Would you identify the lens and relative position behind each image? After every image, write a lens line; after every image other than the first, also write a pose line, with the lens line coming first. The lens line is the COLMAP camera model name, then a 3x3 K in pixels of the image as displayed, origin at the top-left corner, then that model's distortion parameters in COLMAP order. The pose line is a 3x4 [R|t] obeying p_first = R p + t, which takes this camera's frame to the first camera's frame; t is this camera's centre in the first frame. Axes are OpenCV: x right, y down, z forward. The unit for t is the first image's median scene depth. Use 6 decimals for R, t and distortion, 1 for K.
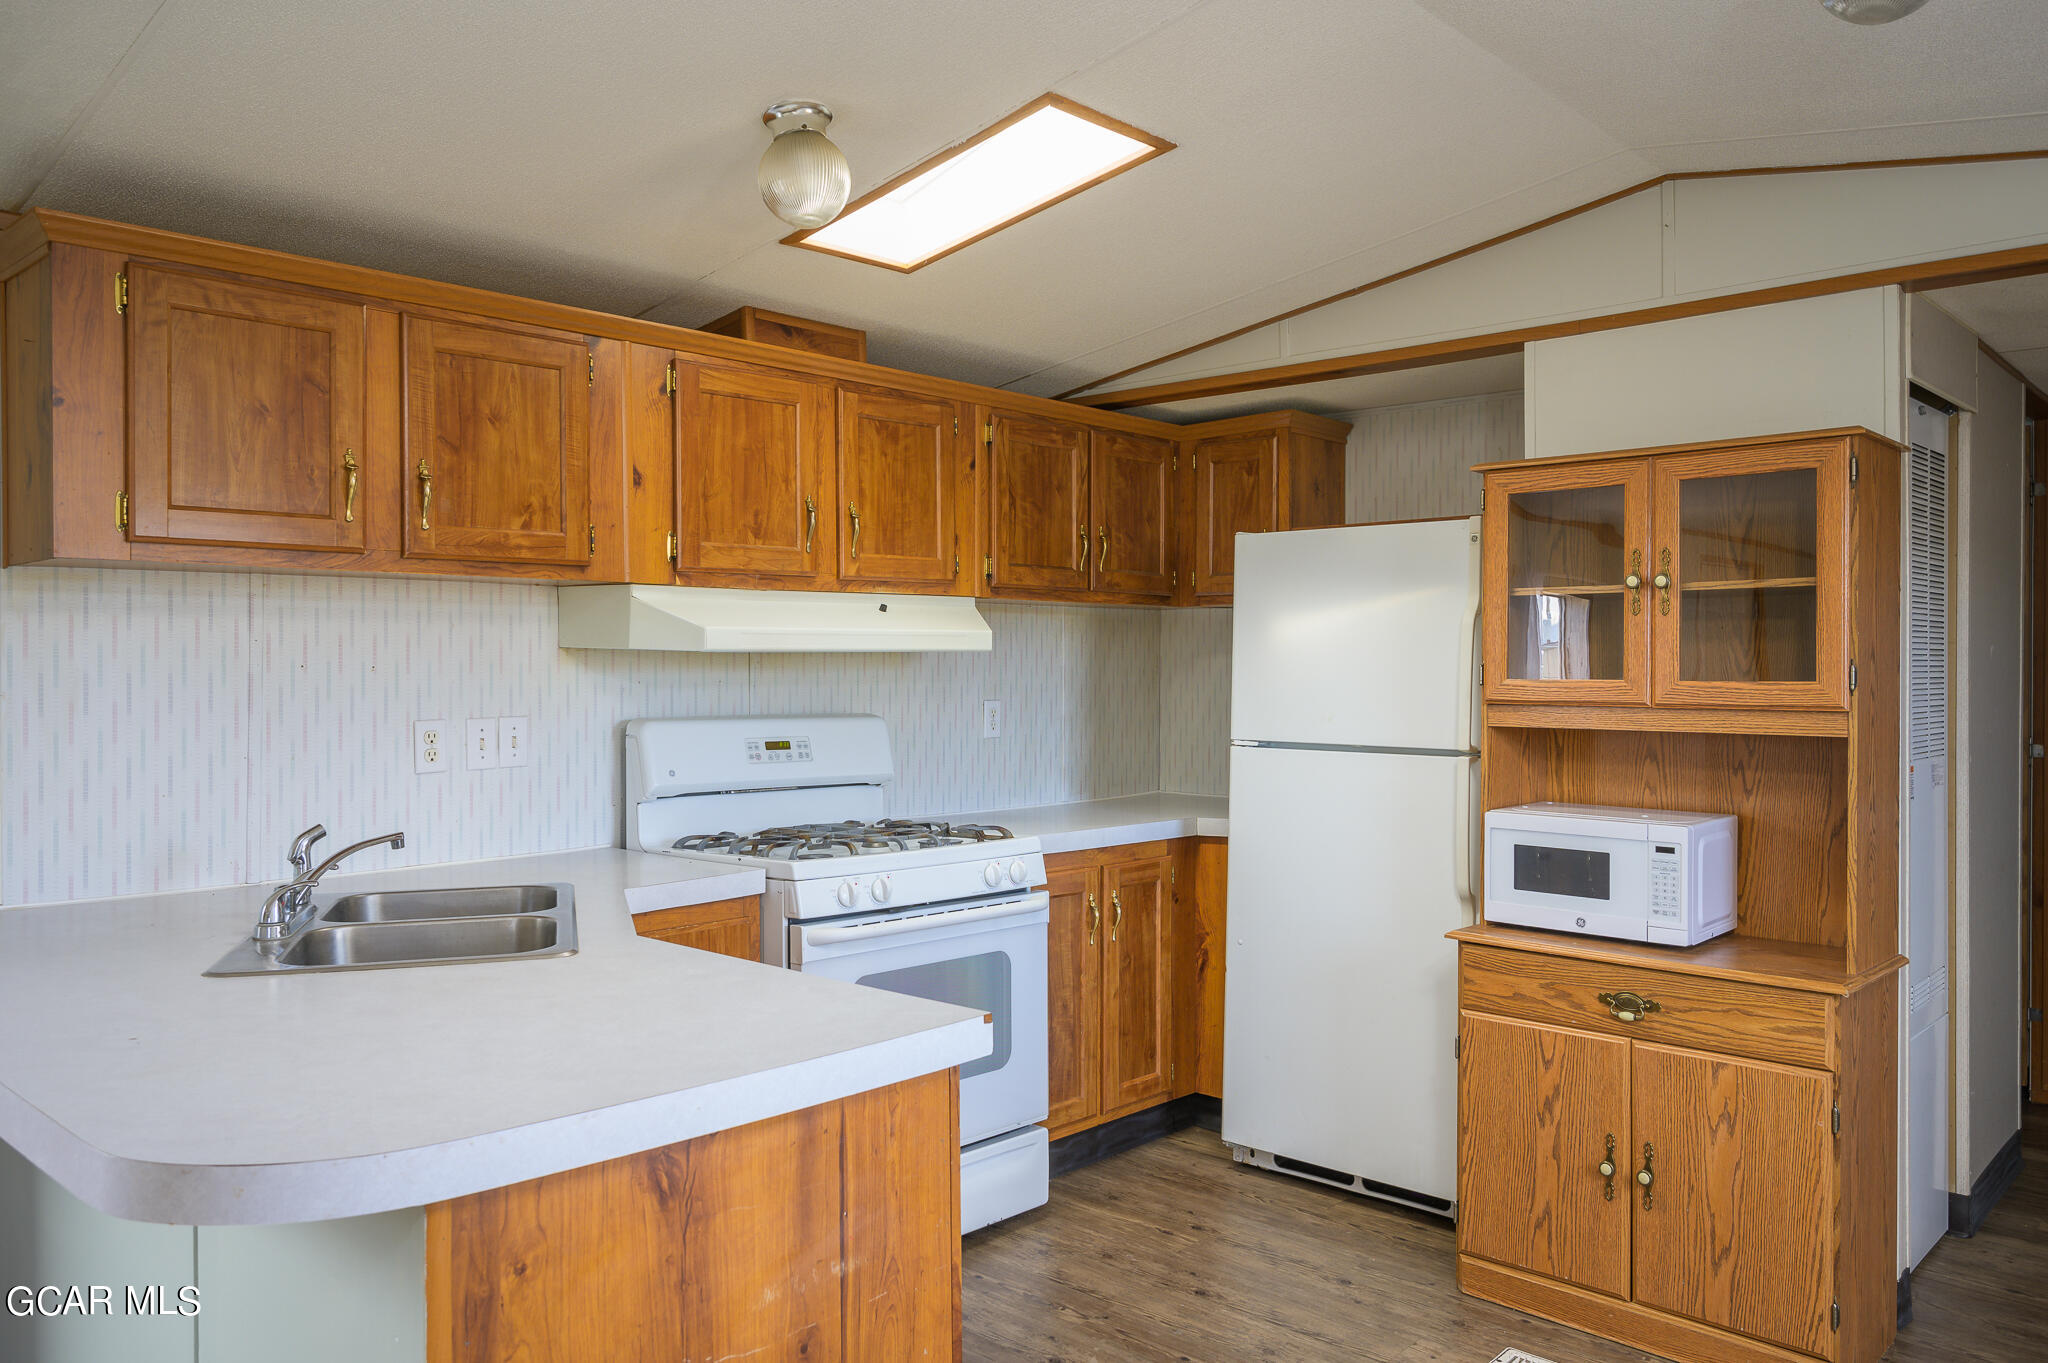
lens RADIAL K [[1479.6, 0, 1024.0], [0, 1479.6, 681.5], [0, 0, 1]] dist [0.004758, 0.002476]
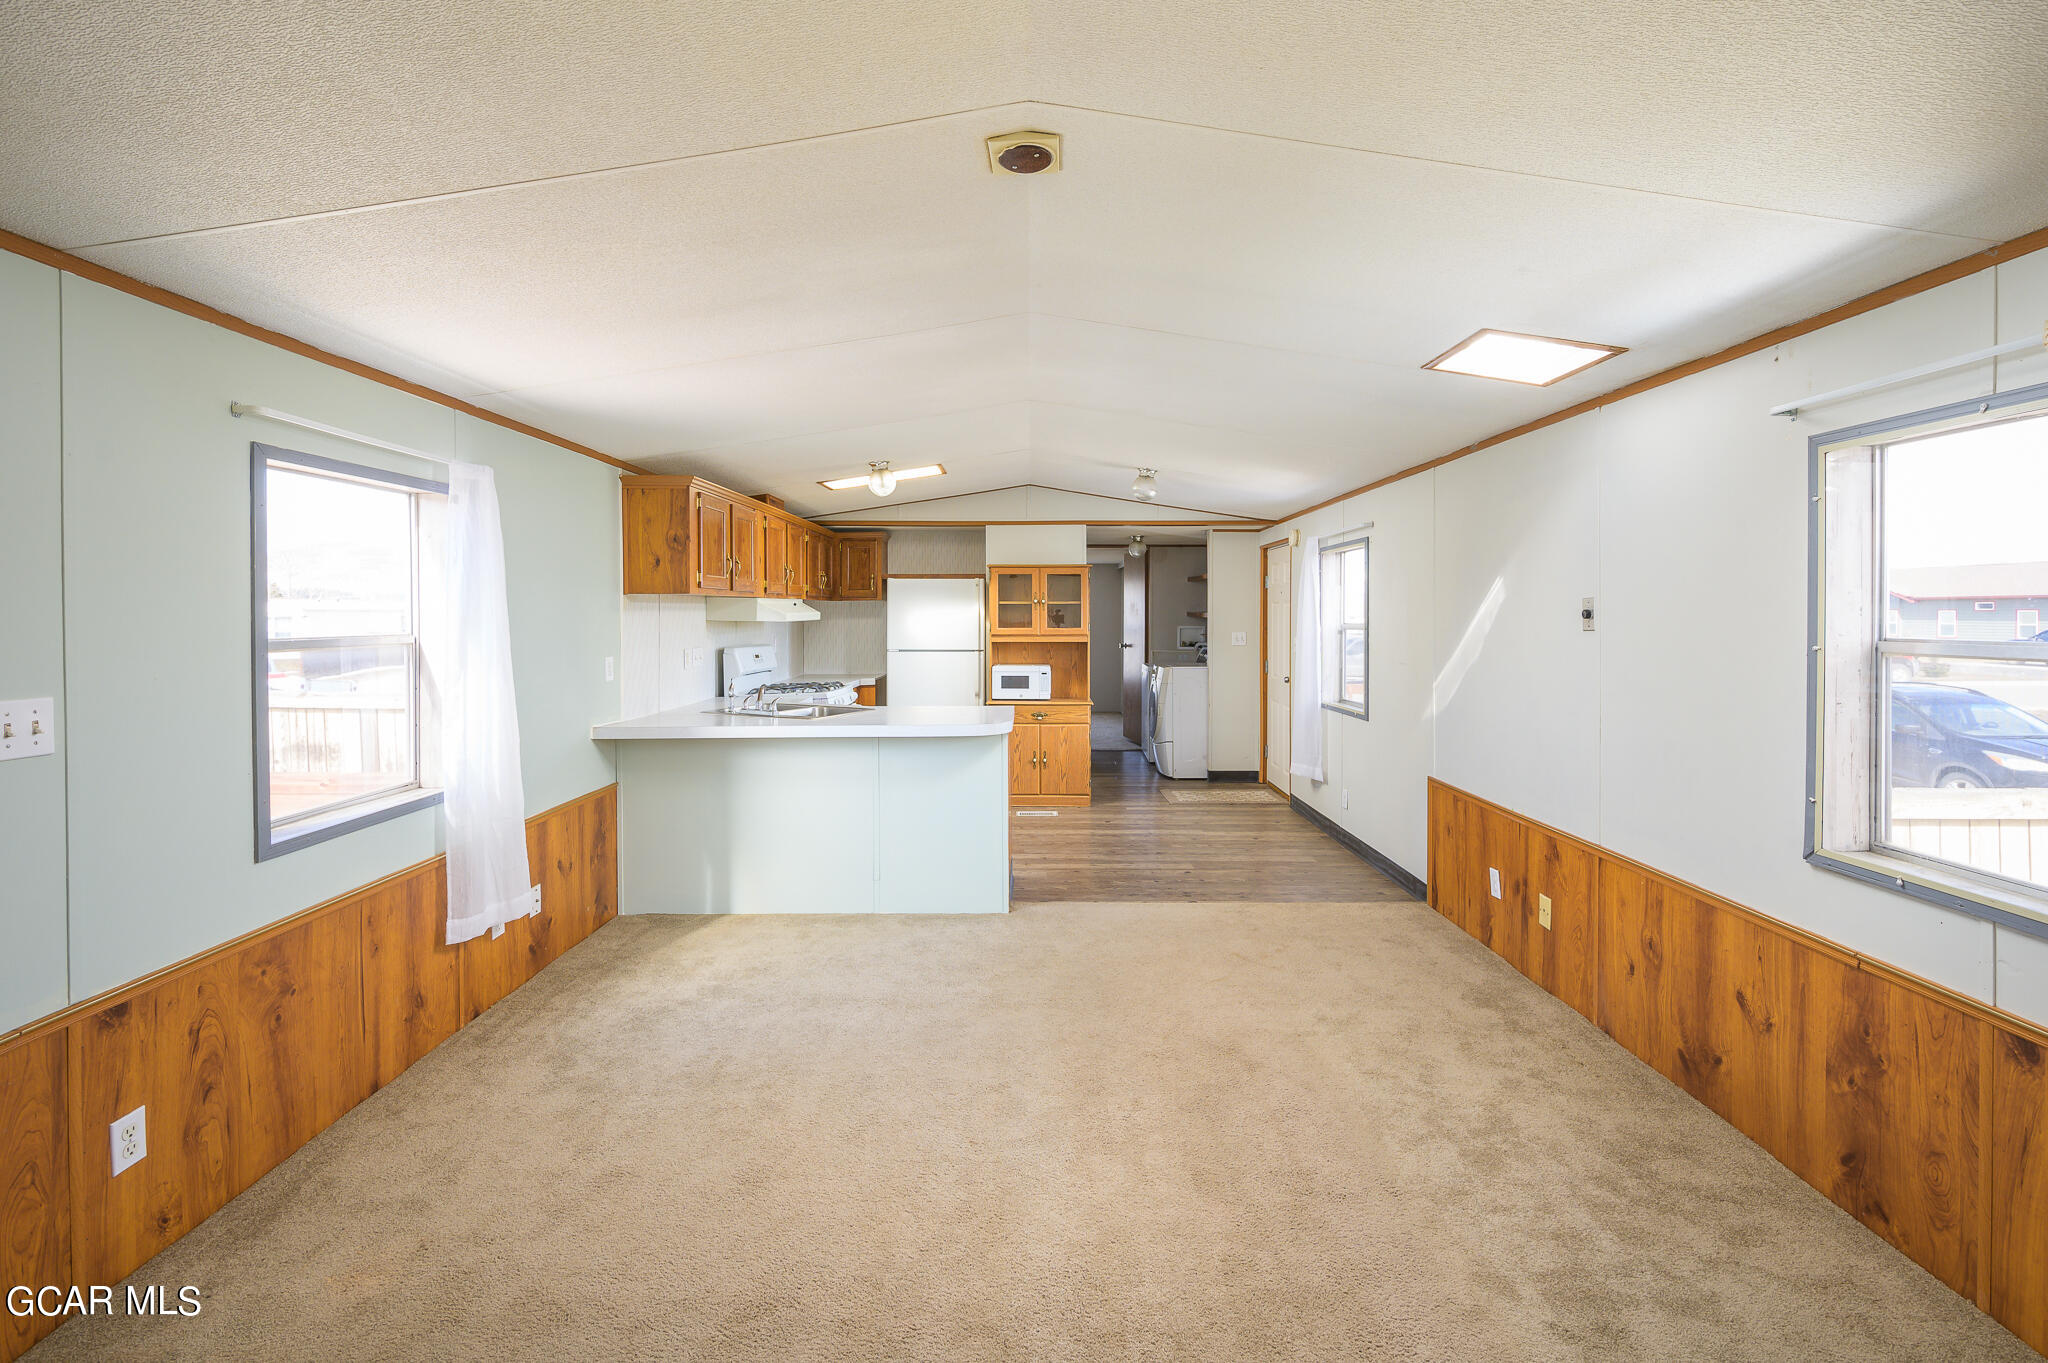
lens RADIAL K [[887.2, 0, 1024.1], [0, 887.2, 623.6], [0, 0, 1]] dist [0.000530, 0.000143]
pose [[0.735137, -0.008209, 0.677869, -1.027158], [0.008150, 0.999961, 0.003272, -0.018349], [-0.677869, 0.003119, 0.735176, -0.559801]]
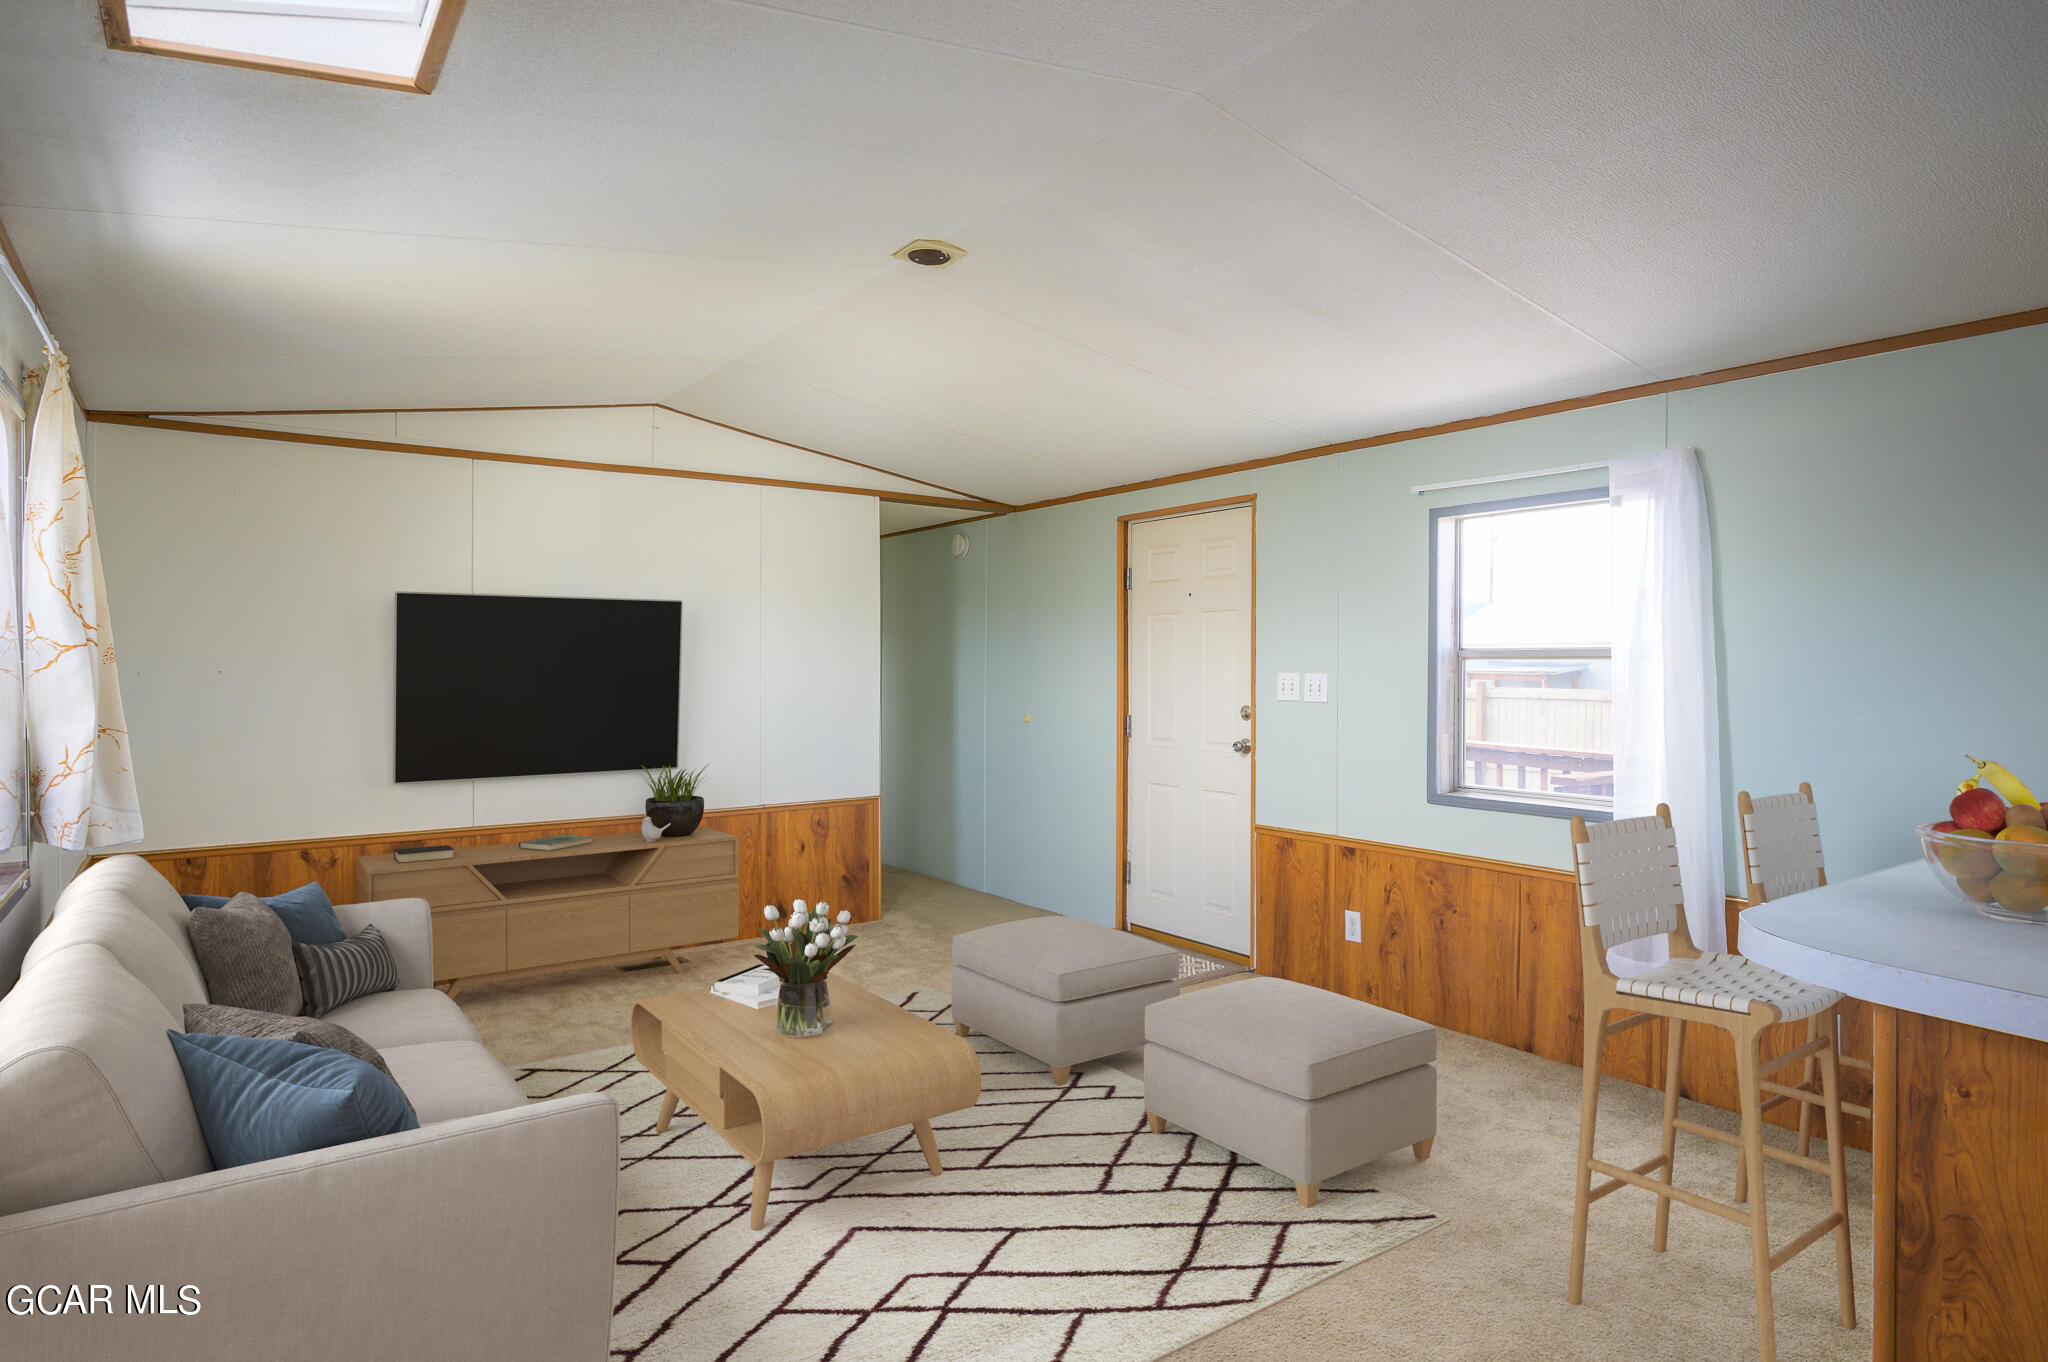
lens RADIAL K [[1141.7, 0, 1031.7], [0, 1141.7, 673.5], [0, 0, 1]] dist [0.002133, 0.000461]
pose [[-0.191410, 0.008831, -0.981470, 0.344280], [-0.012852, 0.999851, 0.011502, 0.012847], [0.981426, 0.014815, -0.191268, 0.168000]]
